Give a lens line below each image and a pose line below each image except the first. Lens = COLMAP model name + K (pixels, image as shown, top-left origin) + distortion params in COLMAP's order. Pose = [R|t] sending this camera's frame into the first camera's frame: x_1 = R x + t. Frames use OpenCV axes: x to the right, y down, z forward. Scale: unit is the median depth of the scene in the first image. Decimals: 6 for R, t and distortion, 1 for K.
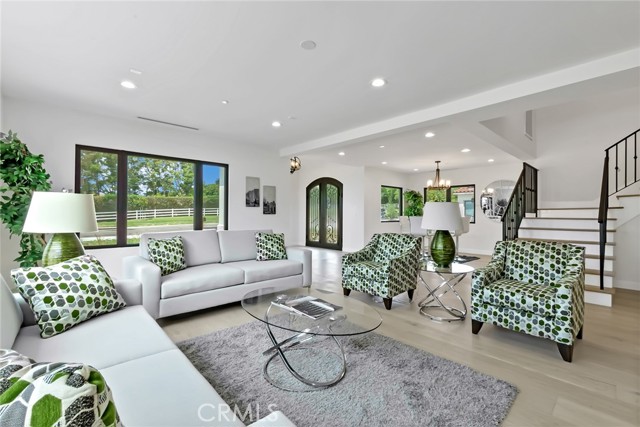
lens RADIAL K [[280.3, 0, 320.0], [0, 280.3, 213.5], [0, 0, 1]] dist [-0.002447, -0.000528]
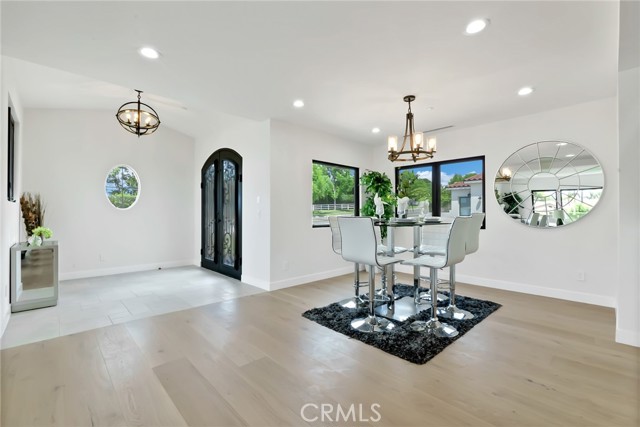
lens RADIAL K [[280.3, 0, 320.0], [0, 280.3, 213.5], [0, 0, 1]] dist [-0.002447, -0.000528]
pose [[0.999793, -0.006847, 0.019172, 0.342727], [0.006831, 0.999976, 0.000902, 0.005247], [-0.019178, -0.000771, 0.999816, 0.704987]]
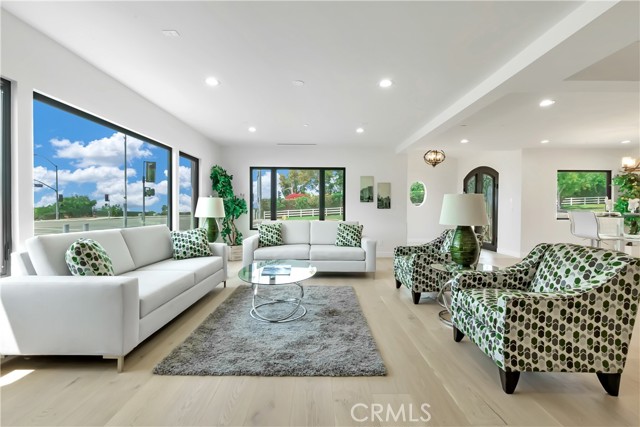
lens RADIAL K [[280.3, 0, 320.0], [0, 280.3, 213.5], [0, 0, 1]] dist [-0.002447, -0.000528]
pose [[0.739813, 0.010401, -0.672733, 0.390250], [0.000720, 0.999868, 0.016250, 0.003724], [0.672813, -0.012506, 0.739707, 0.024348]]
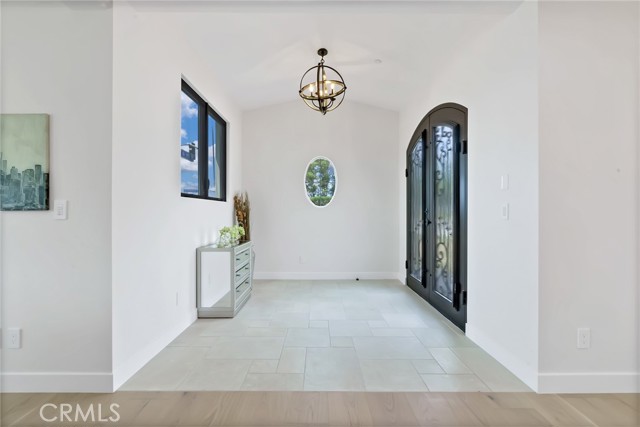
lens RADIAL K [[280.3, 0, 320.0], [0, 280.3, 213.5], [0, 0, 1]] dist [-0.002447, -0.000528]
pose [[0.738651, -0.005936, -0.674062, 0.257385], [0.008021, 0.999968, -0.000016, 0.006487], [0.674040, -0.005395, 0.738675, 1.043268]]
